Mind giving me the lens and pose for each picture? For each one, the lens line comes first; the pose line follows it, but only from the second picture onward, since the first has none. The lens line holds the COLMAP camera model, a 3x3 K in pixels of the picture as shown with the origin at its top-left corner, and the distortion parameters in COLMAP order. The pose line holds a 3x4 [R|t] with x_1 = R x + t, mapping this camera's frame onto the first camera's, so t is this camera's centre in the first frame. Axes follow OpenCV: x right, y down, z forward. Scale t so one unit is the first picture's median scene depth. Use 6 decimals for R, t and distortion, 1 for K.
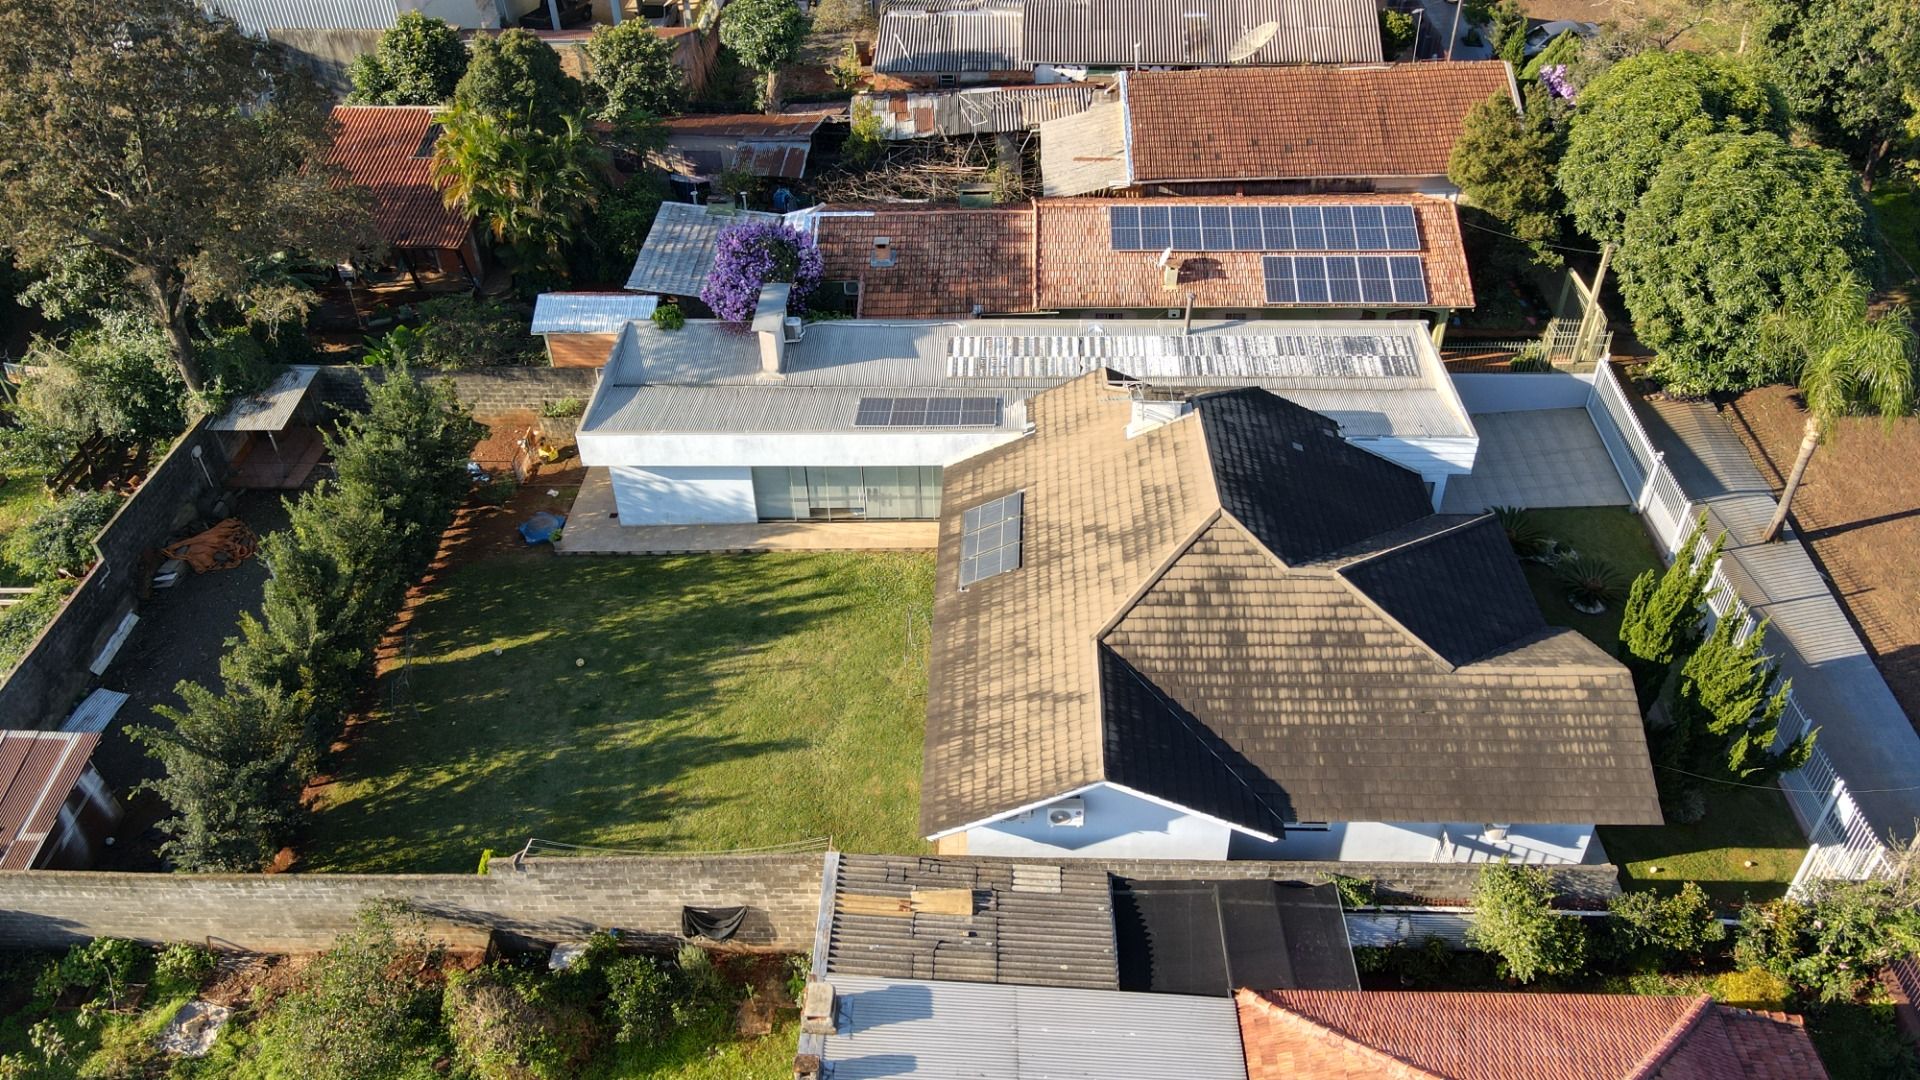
lens RADIAL K [[1362.6, 0, 960.0], [0, 1362.6, 540.0], [0, 0, 1]] dist [-0.002078, 0.055737]
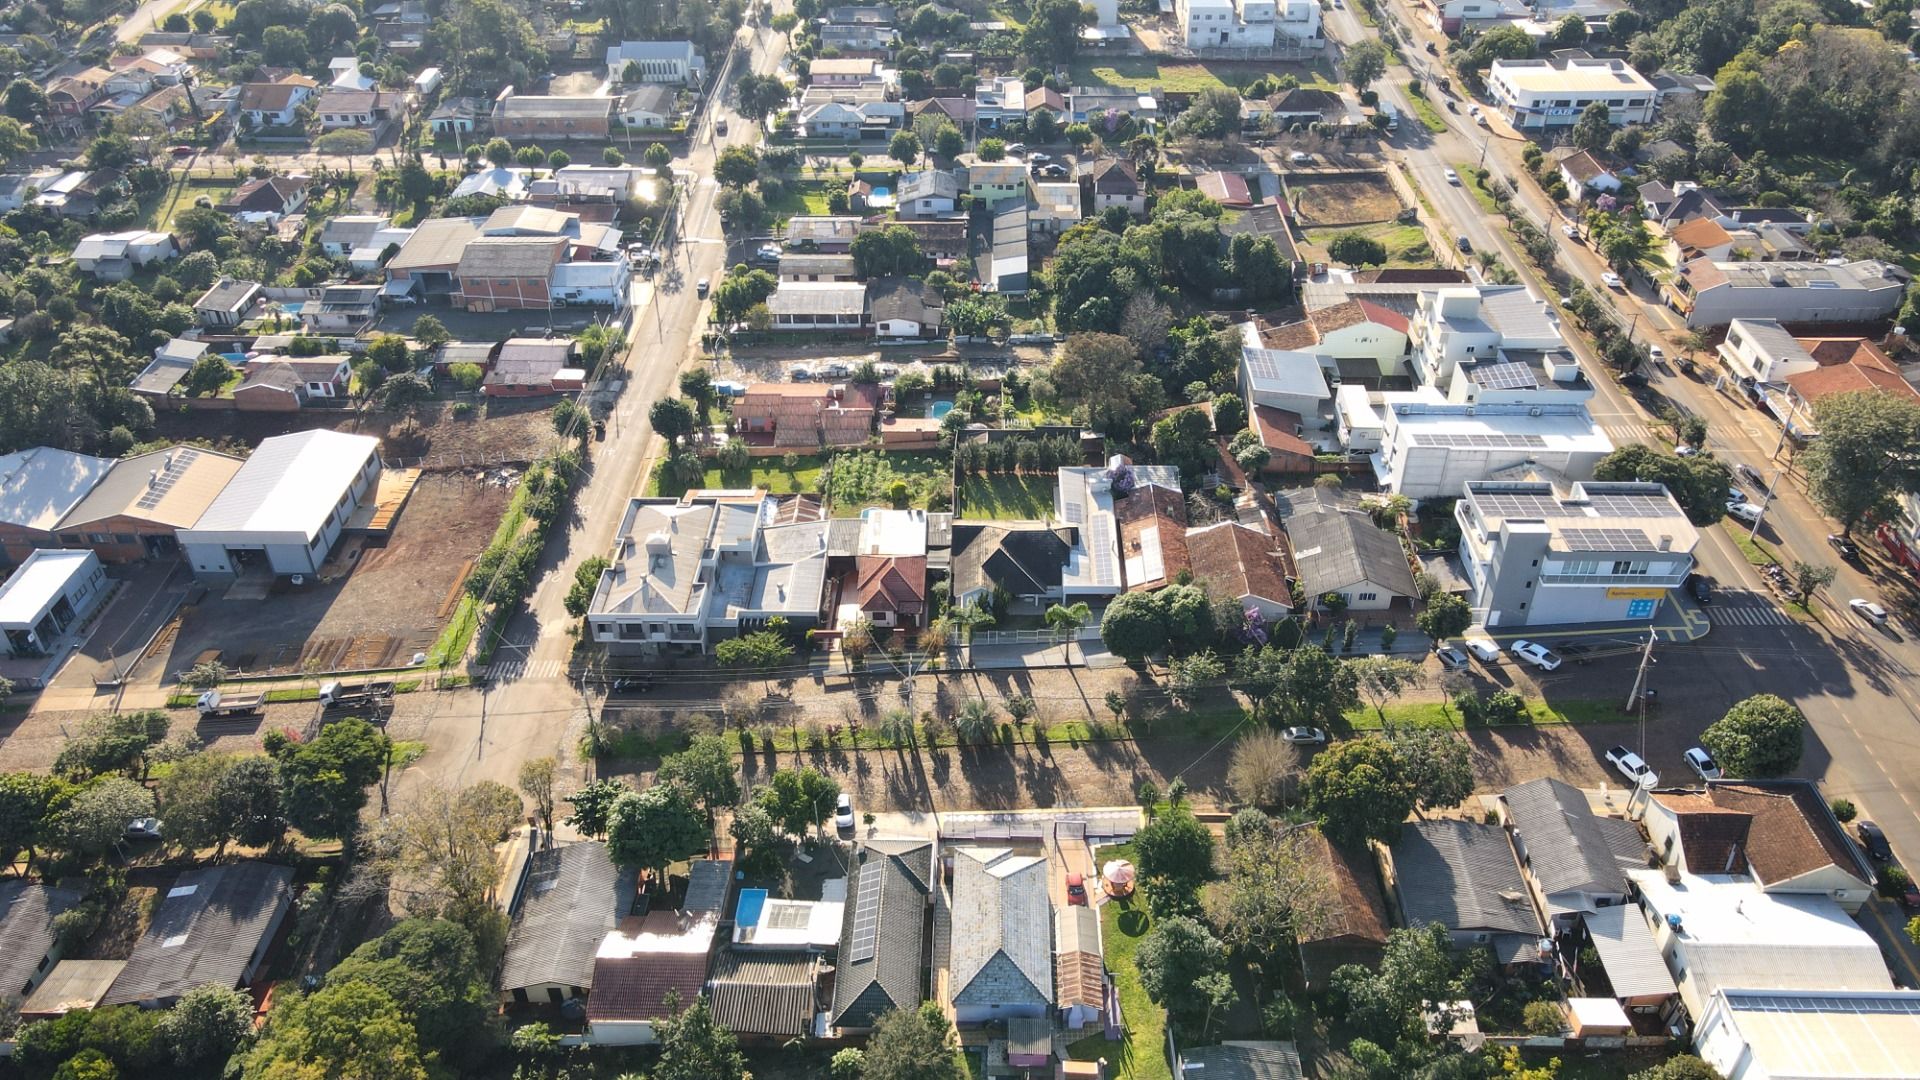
lens RADIAL K [[1418.1, 0, 961.3], [0, 1418.1, 526.5], [0, 0, 1]] dist [-0.015830, 0.059791]
pose [[0.014232, 0.597331, -0.801868, 4.103283], [-0.627851, 0.629482, 0.457773, -2.167684], [0.778204, 0.496938, 0.383994, -1.098740]]
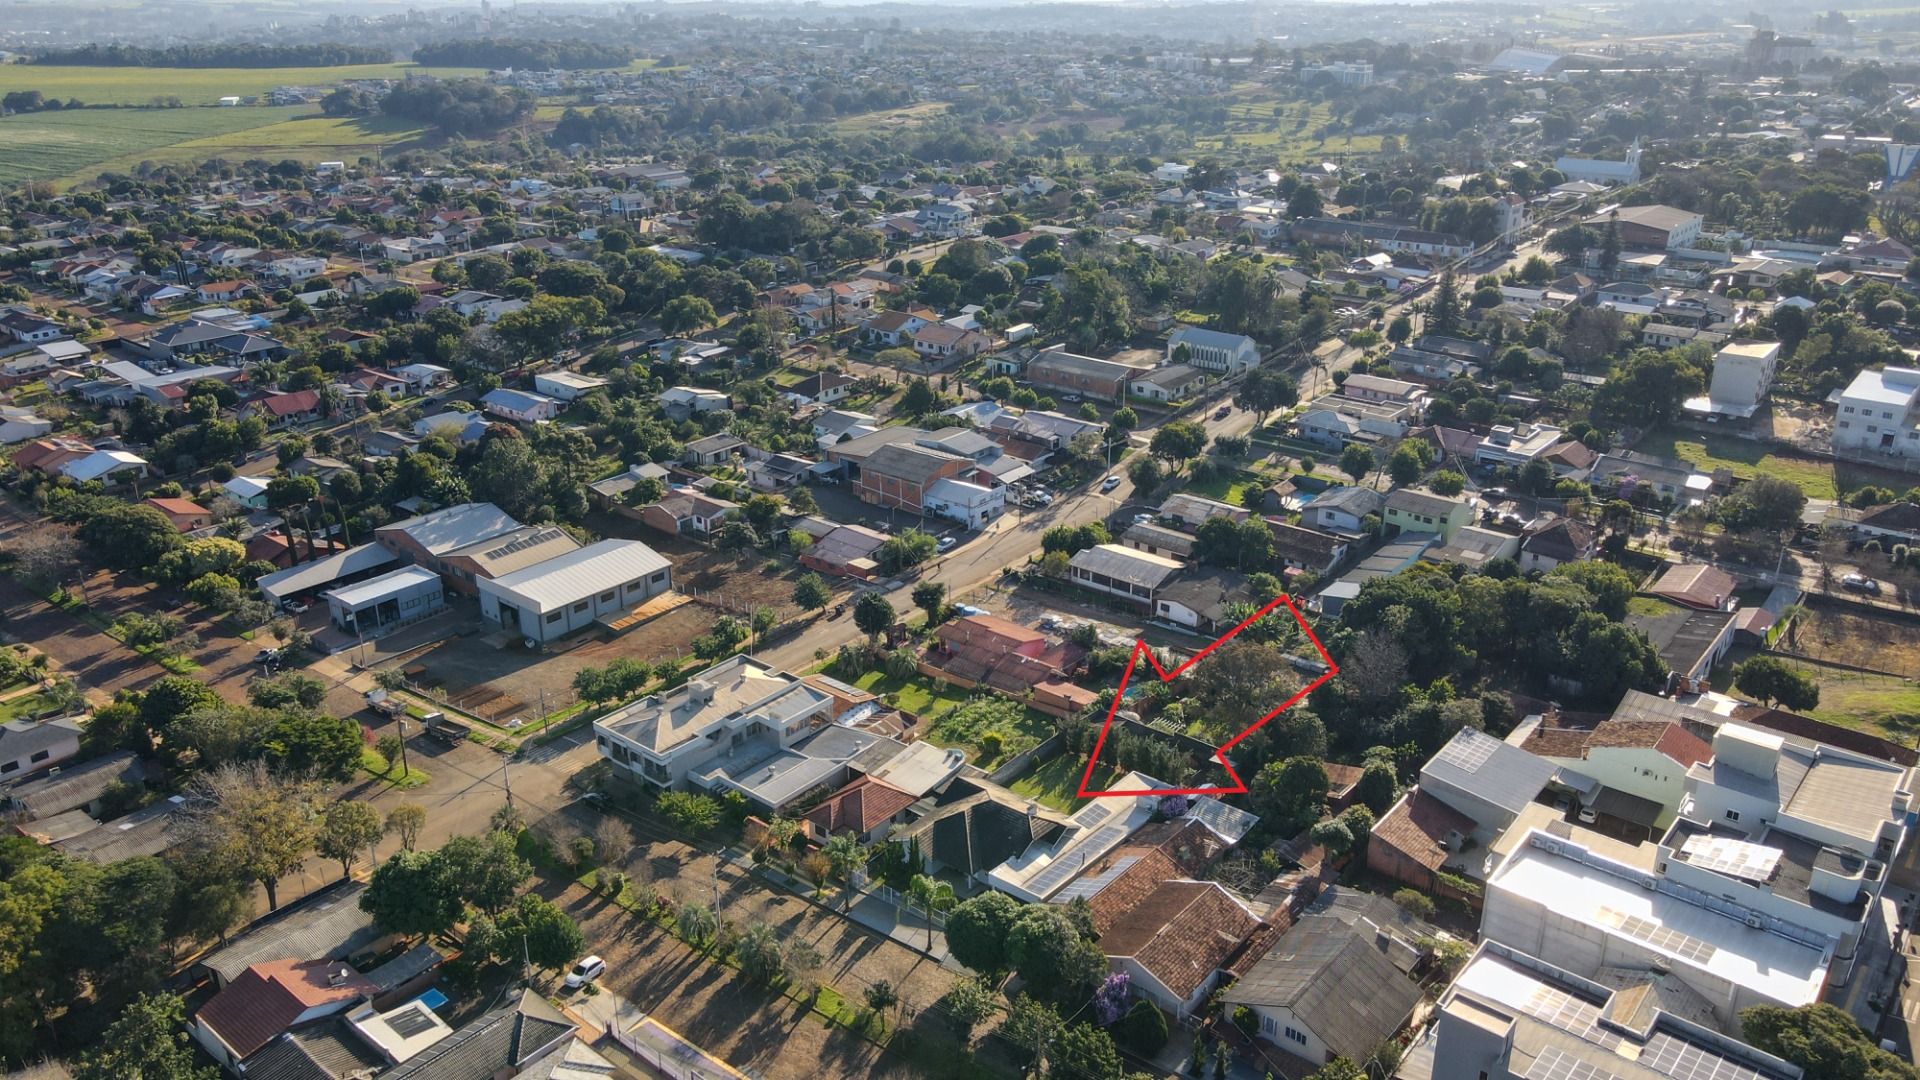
lens RADIAL K [[1418.1, 0, 961.3], [0, 1418.1, 526.5], [0, 0, 1]] dist [-0.015830, 0.059791]
pose [[-0.609911, 0.310904, -0.728935, 3.099250], [-0.488192, 0.577155, 0.654645, -3.255359], [0.624241, 0.755136, -0.200232, 1.105943]]
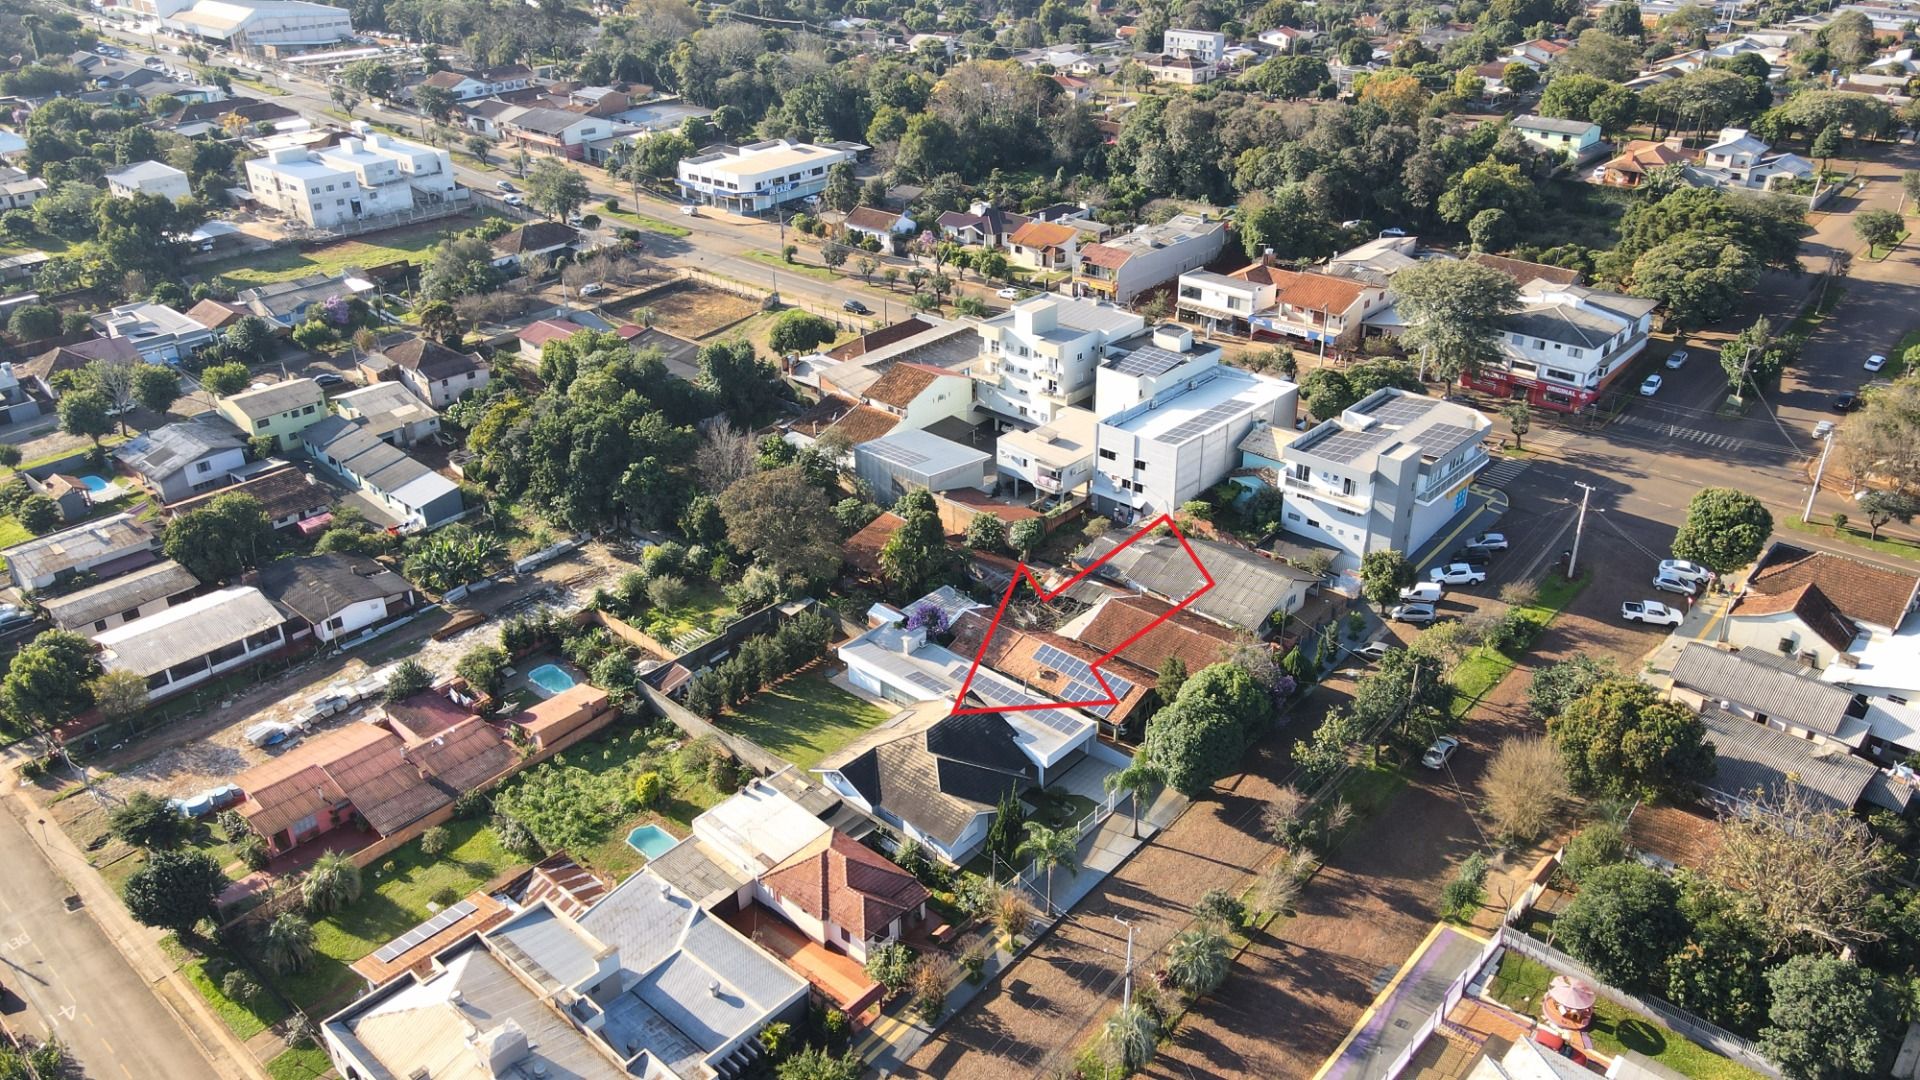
lens RADIAL K [[1418.1, 0, 961.3], [0, 1418.1, 526.5], [0, 0, 1]] dist [-0.015830, 0.059791]
pose [[0.762854, 0.309302, -0.567790, 2.017867], [-0.414055, 0.908167, -0.061582, -0.291162], [0.496601, 0.282074, 0.820866, -1.949096]]
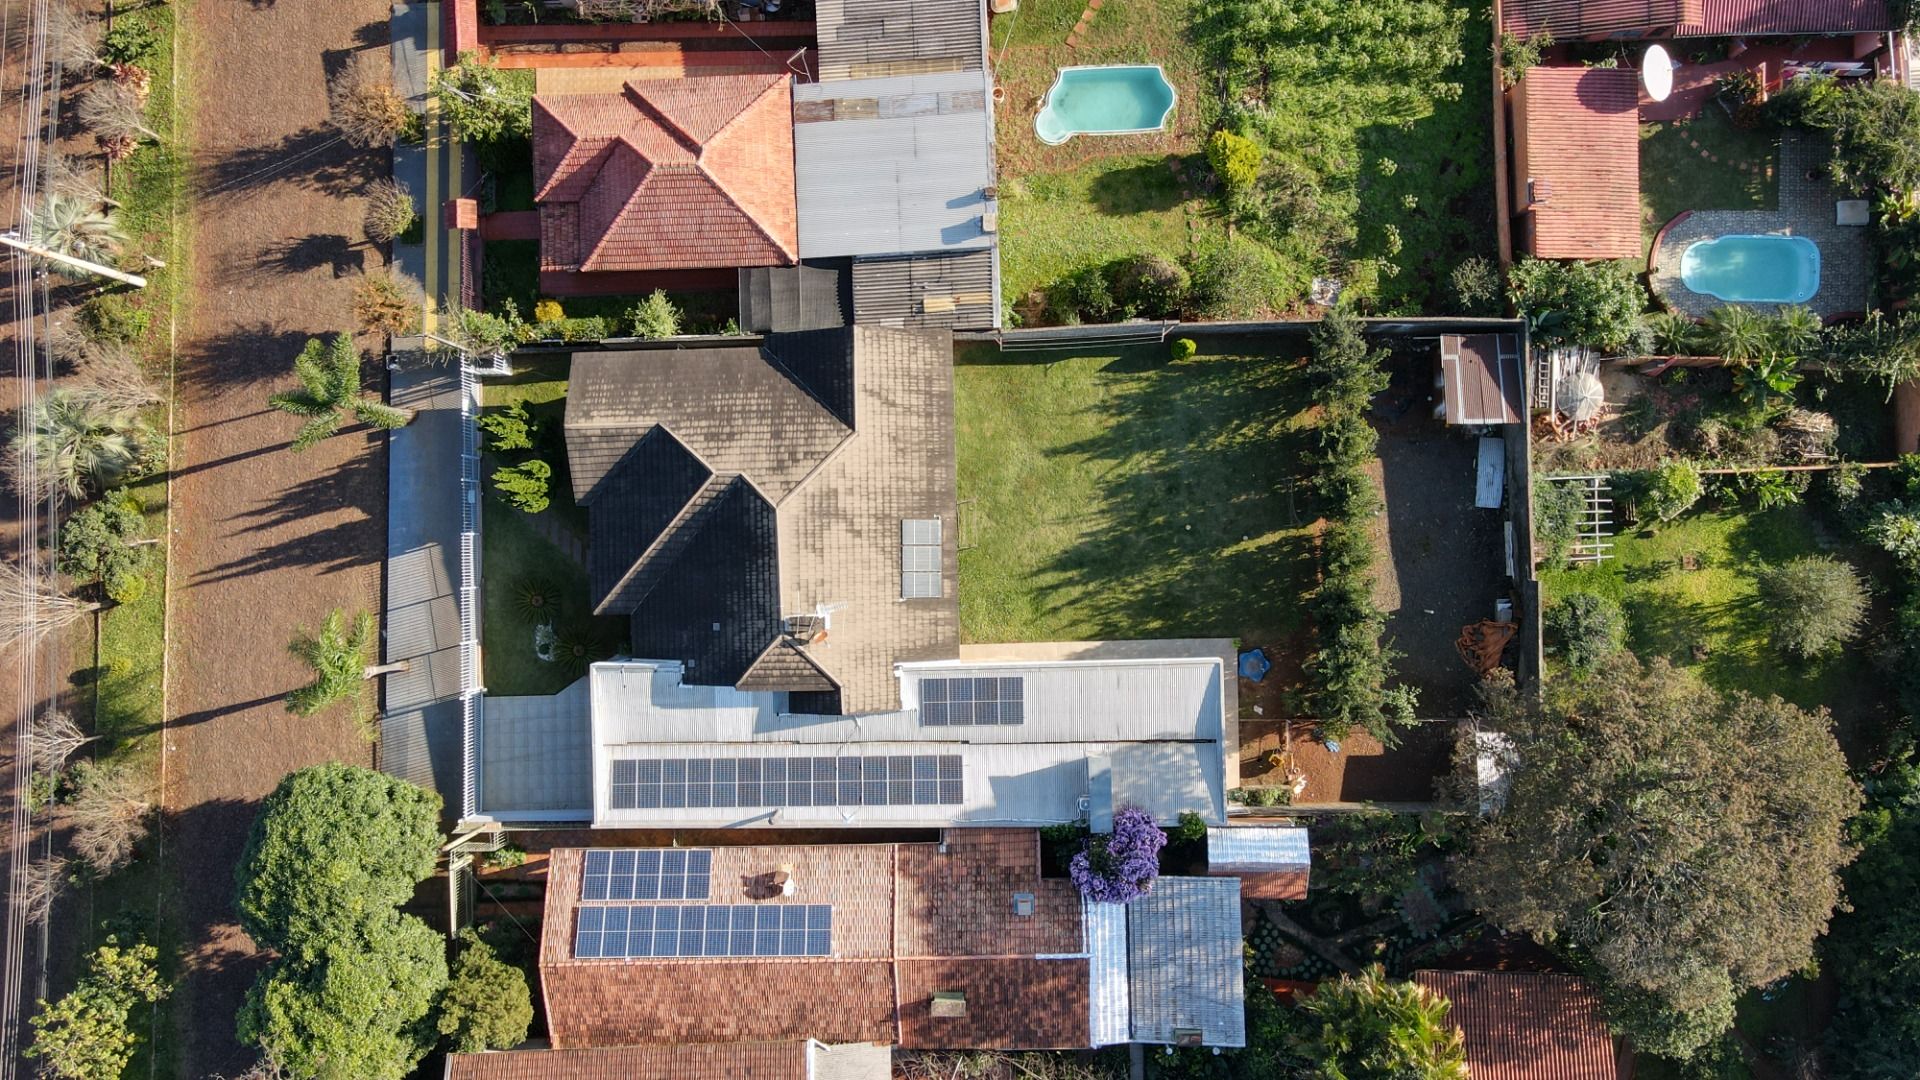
lens RADIAL K [[1418.1, 0, 961.3], [0, 1418.1, 526.5], [0, 0, 1]] dist [-0.015830, 0.059791]
pose [[-0.997015, 0.054653, 0.054535, -0.115129], [0.008609, -0.623240, 0.781983, -1.277845], [0.076726, 0.780118, 0.620909, -0.028434]]
